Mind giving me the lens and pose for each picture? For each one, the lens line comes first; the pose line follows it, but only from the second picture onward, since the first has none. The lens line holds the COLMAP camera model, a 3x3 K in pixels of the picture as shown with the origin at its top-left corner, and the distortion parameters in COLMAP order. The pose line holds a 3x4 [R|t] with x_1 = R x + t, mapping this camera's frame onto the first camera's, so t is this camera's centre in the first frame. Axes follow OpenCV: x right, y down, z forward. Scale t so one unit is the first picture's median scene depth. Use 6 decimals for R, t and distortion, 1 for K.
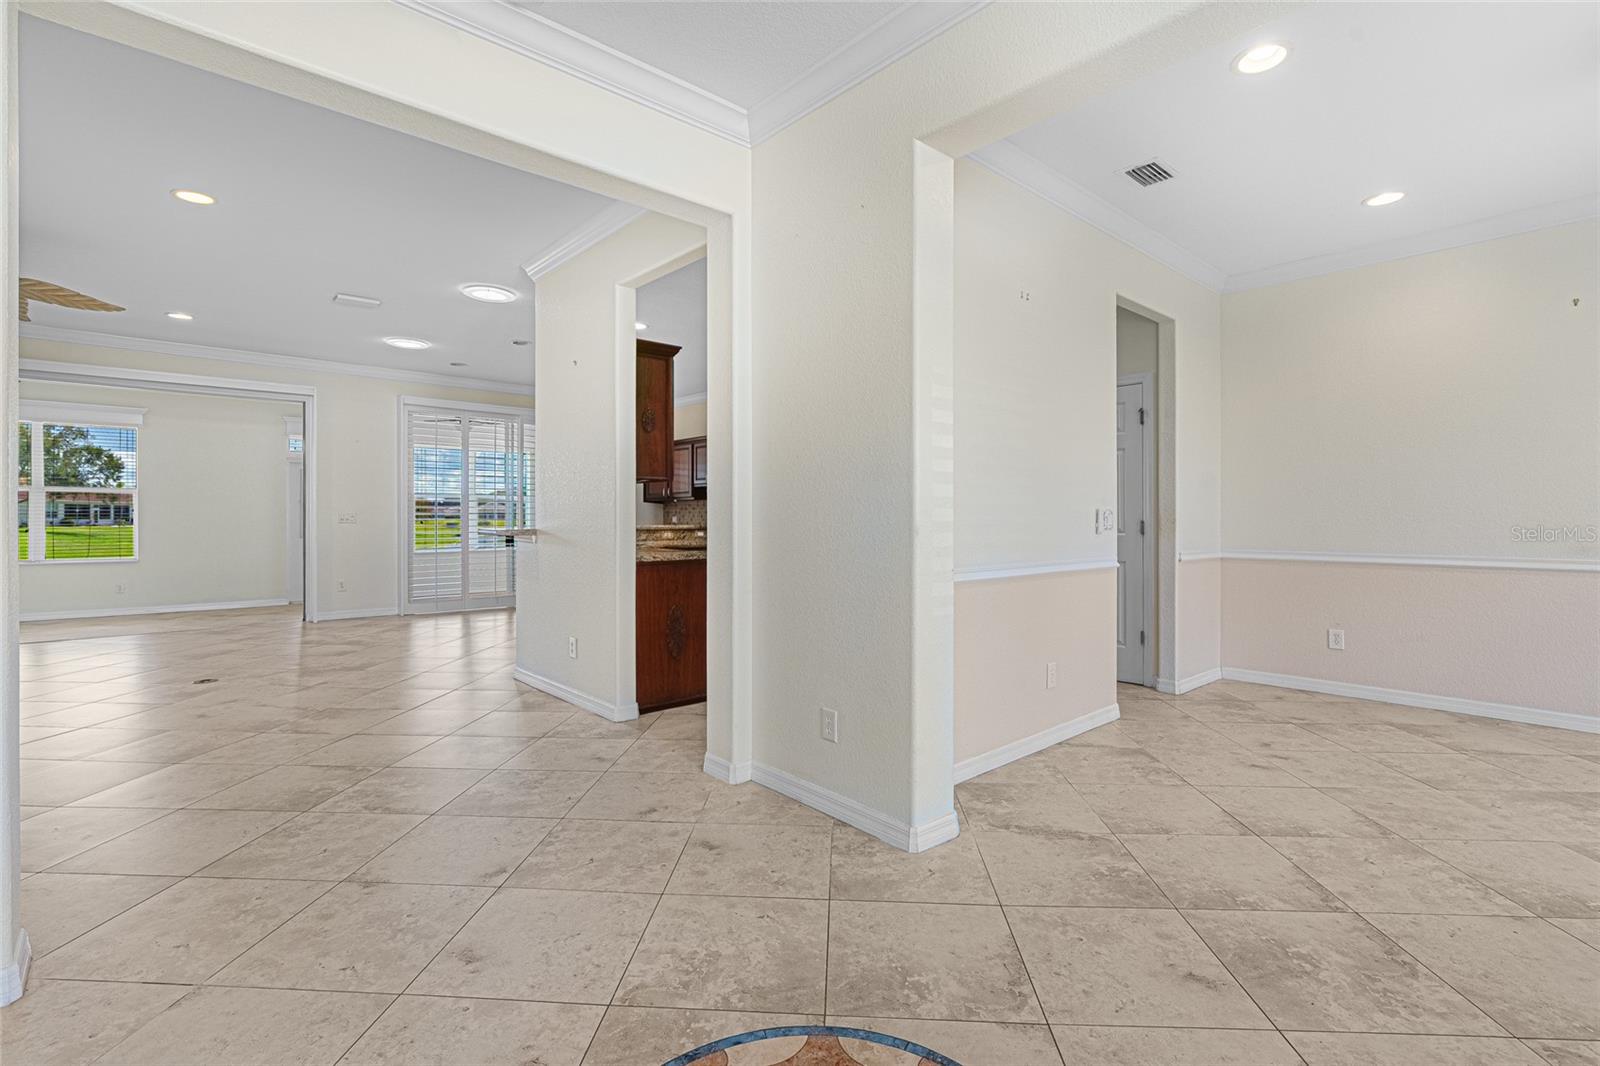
lens RADIAL K [[743.8, 0, 800.8], [0, 743.8, 510.2], [0, 0, 1]] dist [-0.000278, 0.000358]
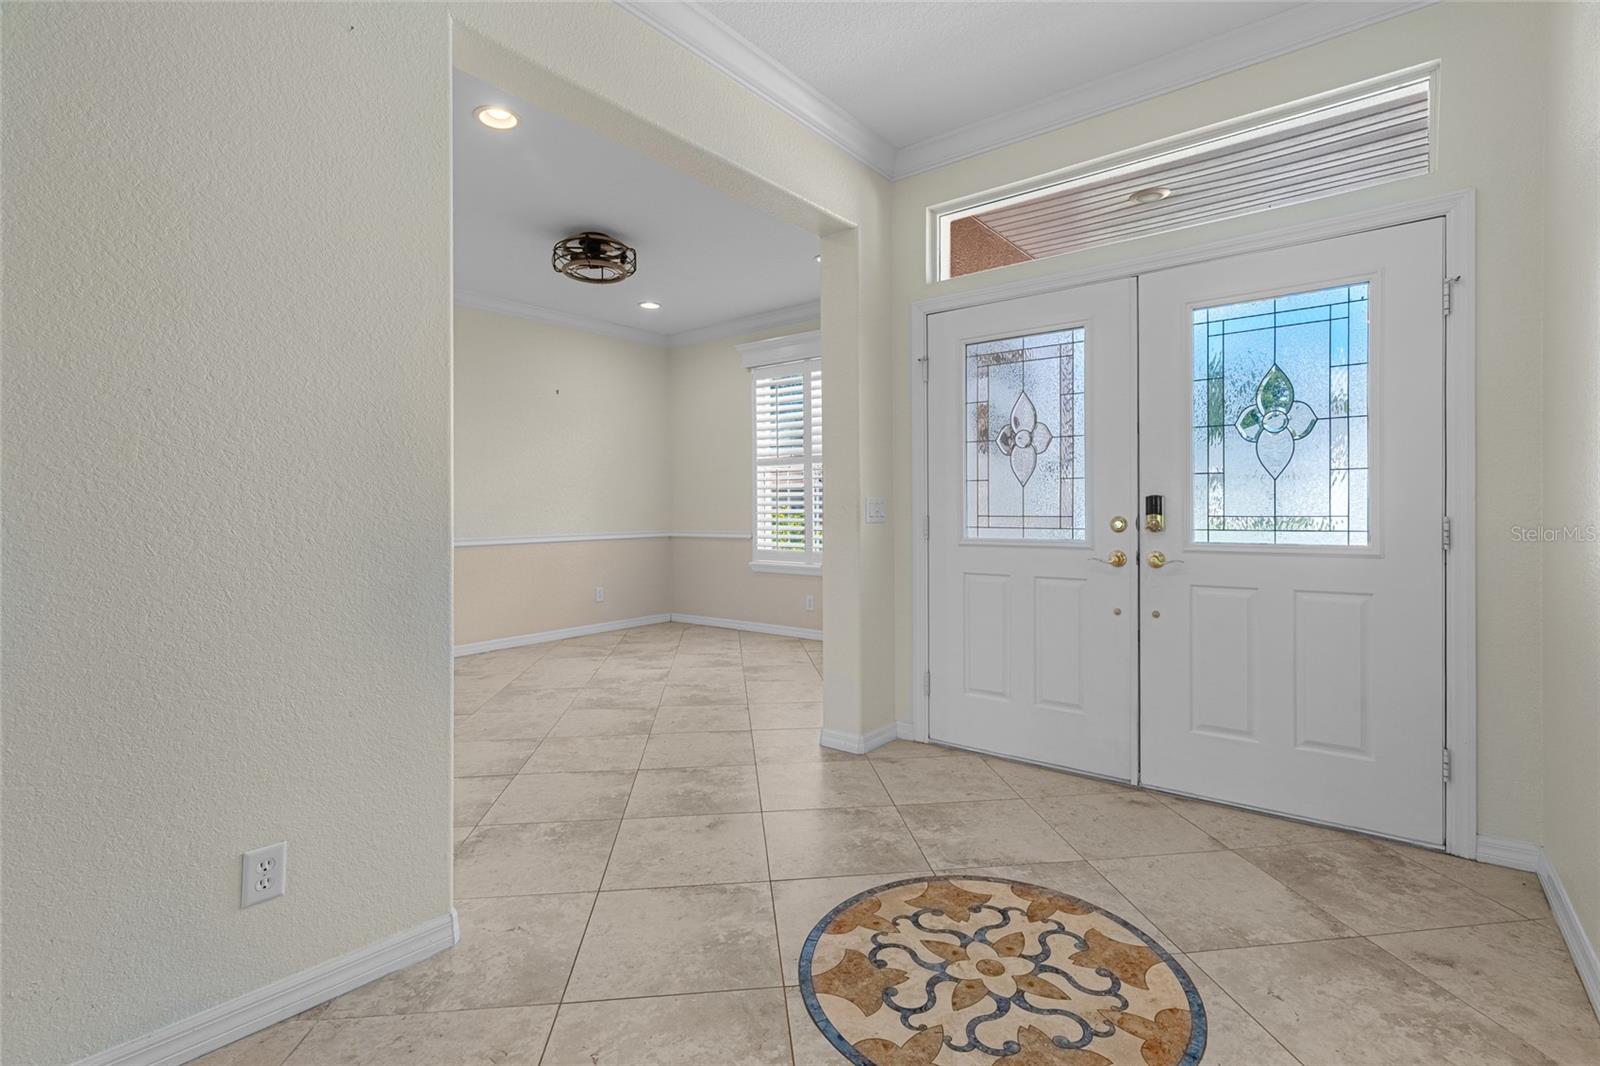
lens RADIAL K [[743.8, 0, 800.8], [0, 743.8, 510.2], [0, 0, 1]] dist [-0.000278, 0.000358]
pose [[-0.160137, -0.001702, 0.987093, -0.771551], [0.000040, 0.999999, 0.001731, 0.011766], [-0.987095, 0.000316, -0.160136, 0.889627]]
